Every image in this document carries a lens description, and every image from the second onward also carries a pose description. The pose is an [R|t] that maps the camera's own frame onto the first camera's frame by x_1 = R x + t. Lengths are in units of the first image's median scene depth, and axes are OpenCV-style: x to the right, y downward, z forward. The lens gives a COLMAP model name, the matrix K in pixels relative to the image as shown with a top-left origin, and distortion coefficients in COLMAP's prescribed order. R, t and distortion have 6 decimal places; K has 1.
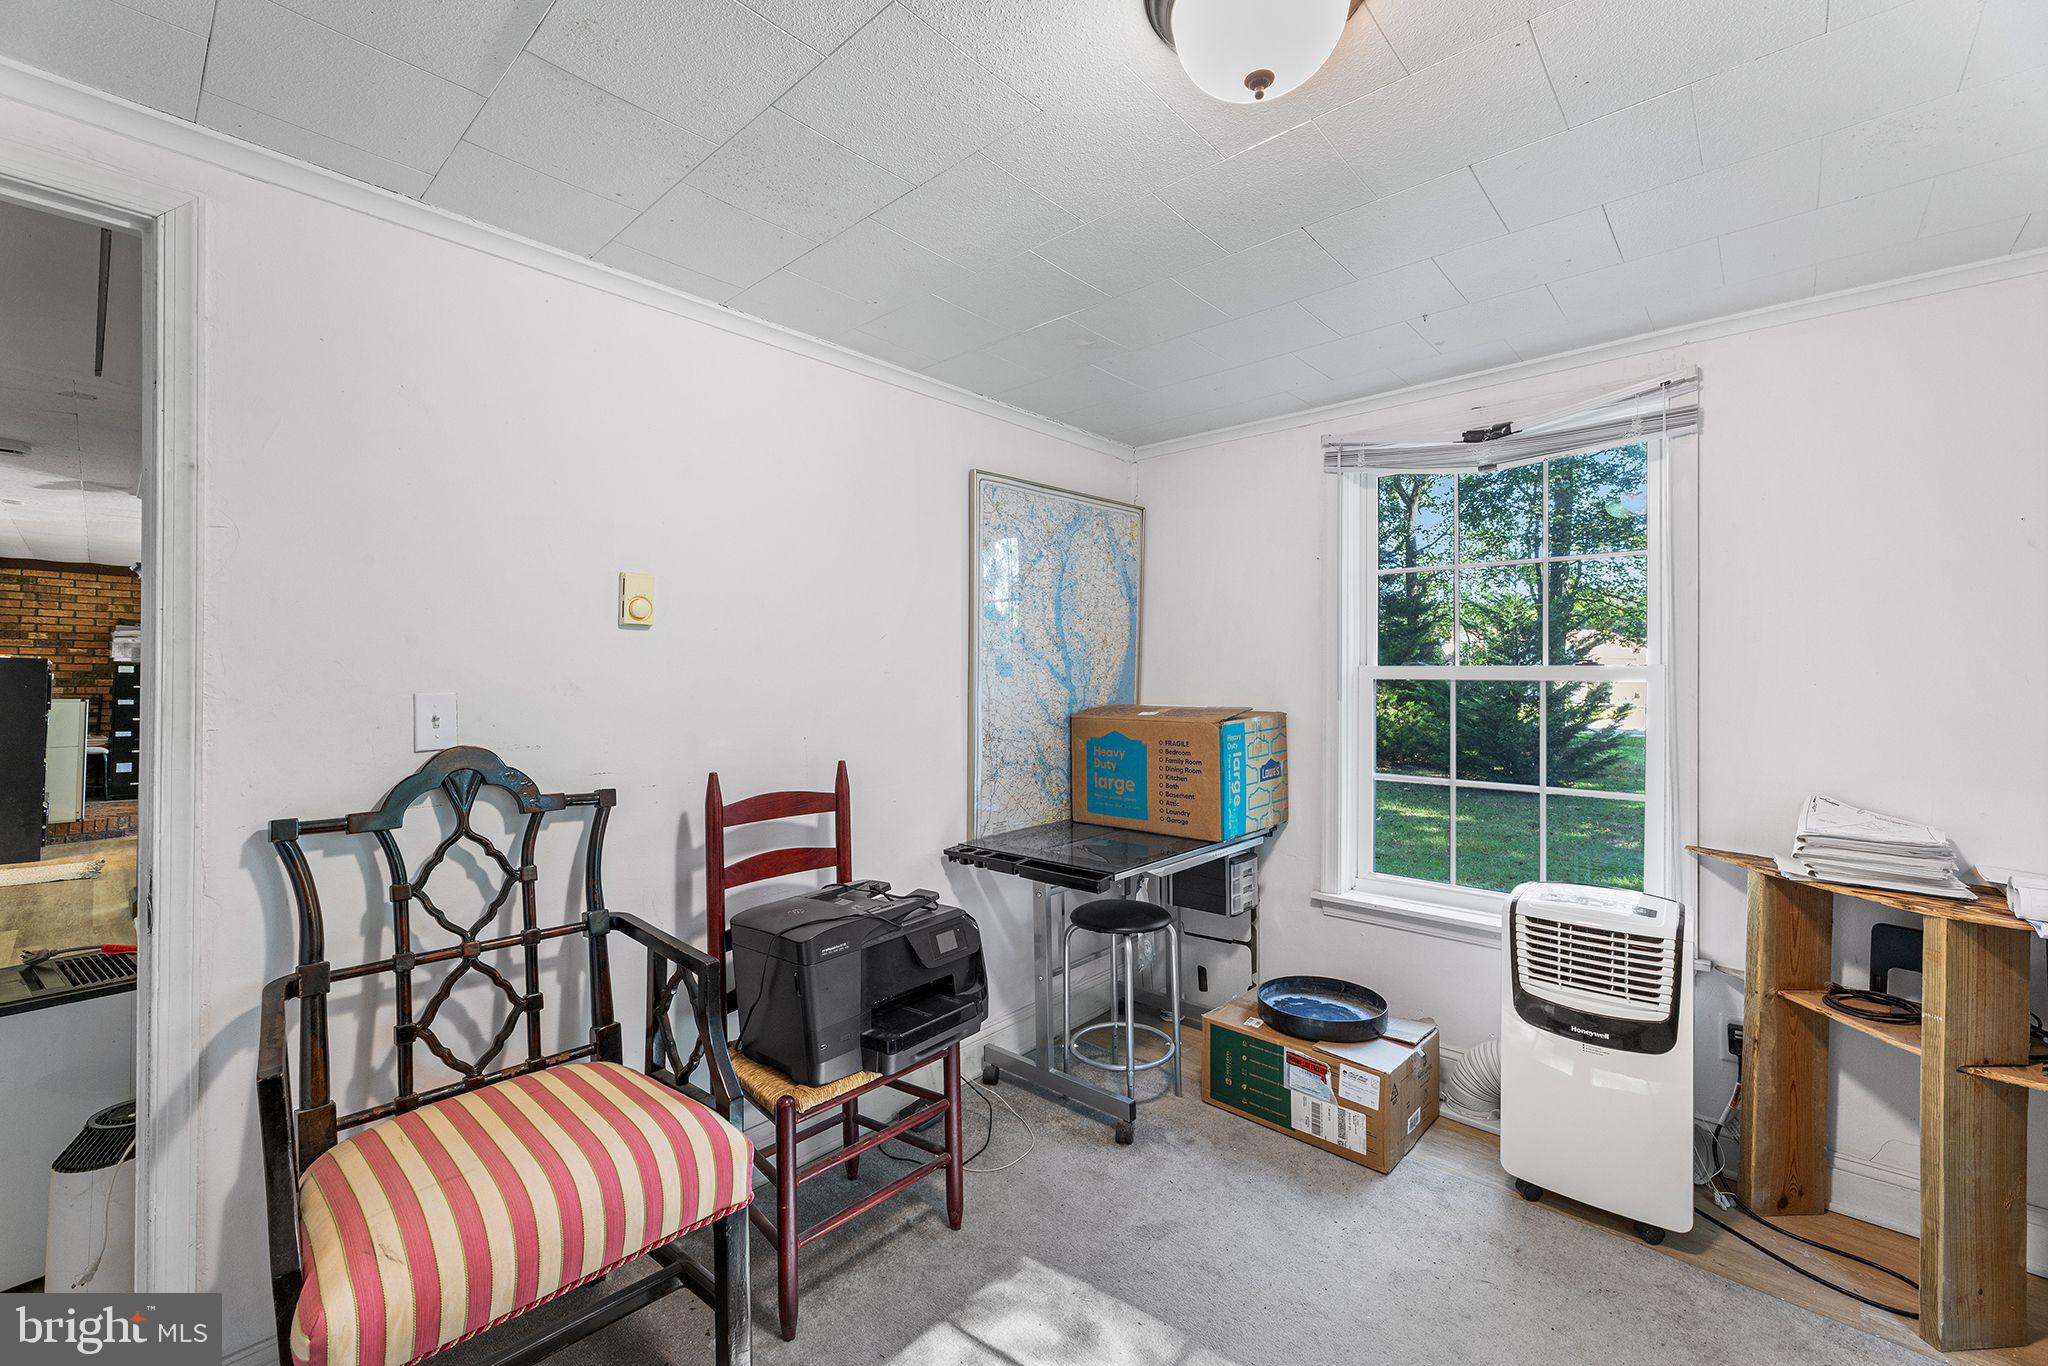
lens RADIAL K [[835.9, 0, 1018.0], [0, 835.9, 679.7], [0, 0, 1]] dist [-0.002945, 0.000037]
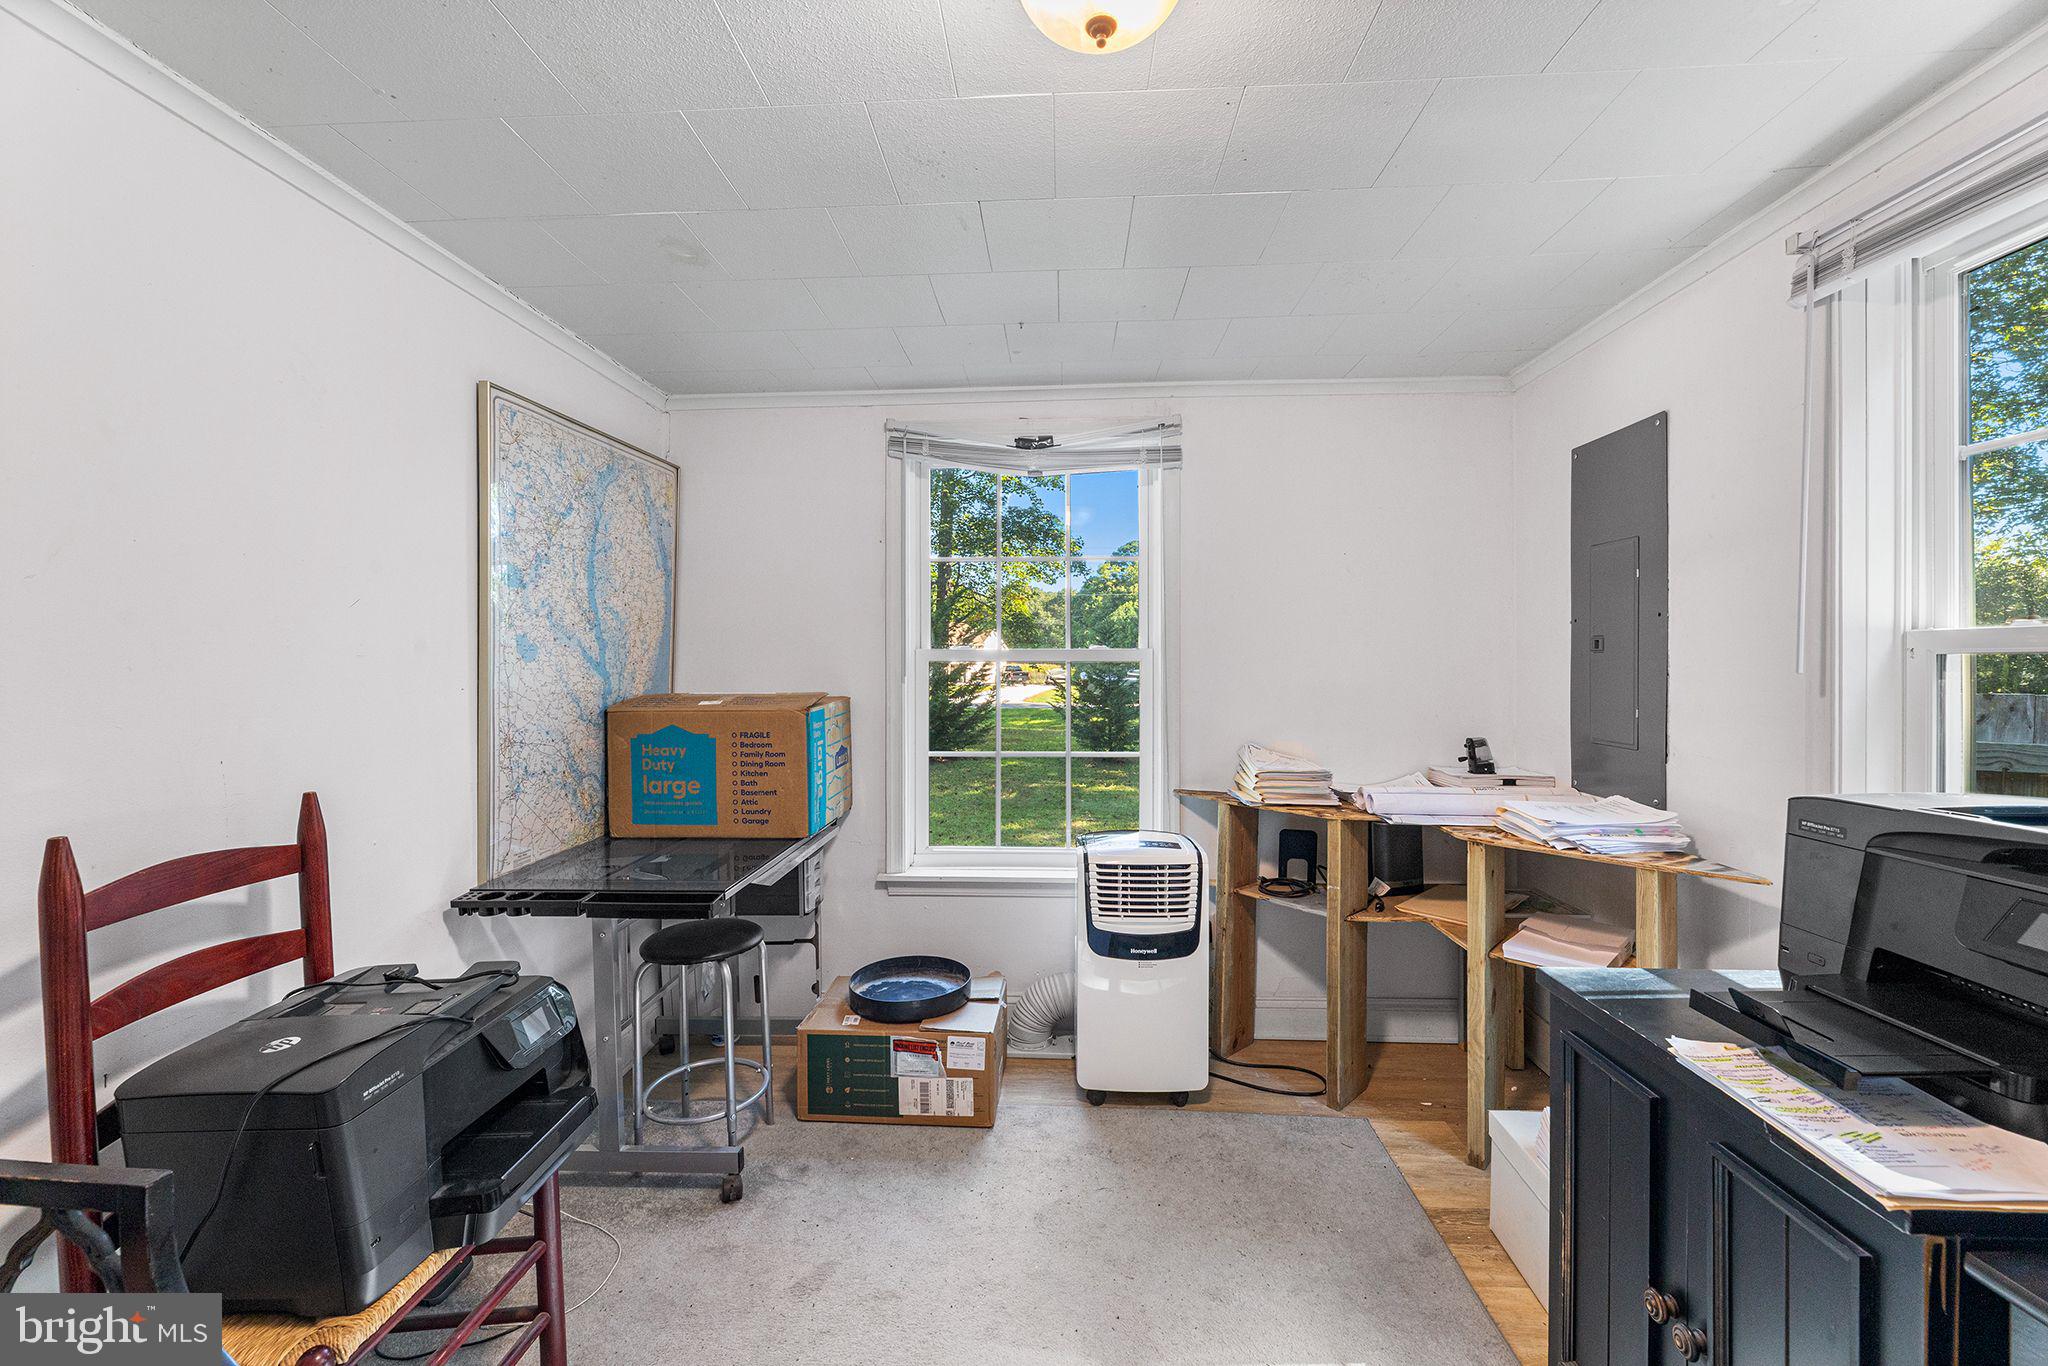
lens RADIAL K [[835.9, 0, 1022.3], [0, 835.9, 674.5], [0, 0, 1]] dist [-0.002945, 0.000037]
pose [[0.774227, -0.016043, 0.632705, -0.181590], [0.009030, 0.999857, 0.014302, 0.001449], [-0.632844, -0.005359, 0.774261, 0.146655]]
